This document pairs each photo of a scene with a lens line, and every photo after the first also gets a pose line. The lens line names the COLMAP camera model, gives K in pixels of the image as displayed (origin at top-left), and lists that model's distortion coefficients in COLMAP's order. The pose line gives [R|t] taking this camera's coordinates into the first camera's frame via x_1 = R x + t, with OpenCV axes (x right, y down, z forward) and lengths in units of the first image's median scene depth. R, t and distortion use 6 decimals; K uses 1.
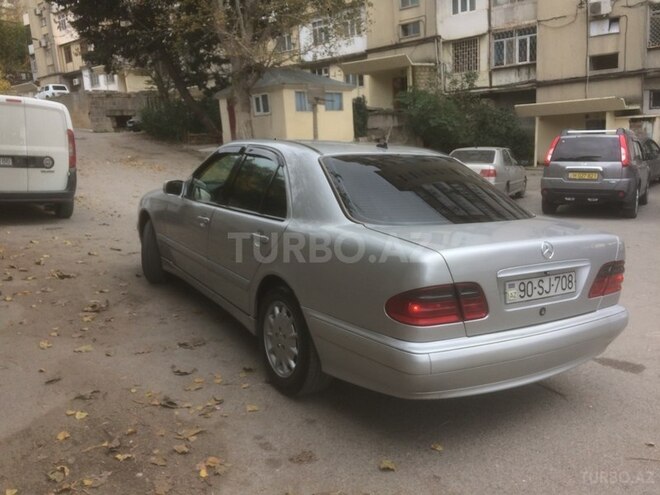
lens RADIAL K [[564.2, 0, 333.4], [0, 564.2, 238.1], [0, 0, 1]] dist [0.080231, -0.113282]
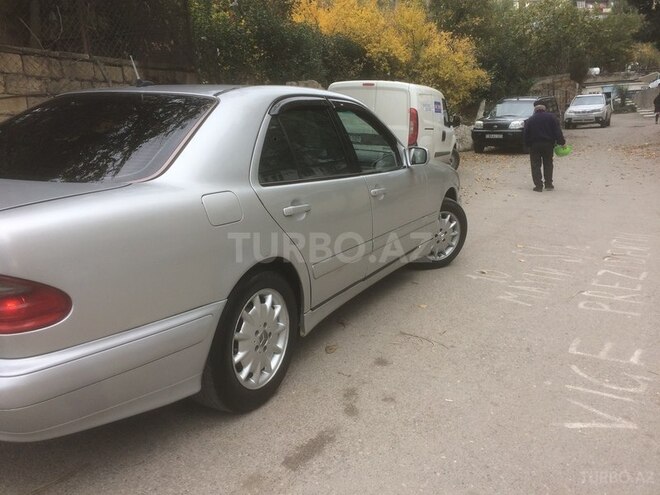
lens RADIAL K [[564.2, 0, 330.8], [0, 564.2, 236.3], [0, 0, 1]] dist [0.080231, -0.113282]
pose [[0.508408, 0.142901, -0.849176, 0.745673], [-0.137206, 0.986979, 0.083945, -0.050632], [0.850115, 0.073834, 0.521395, 0.692446]]
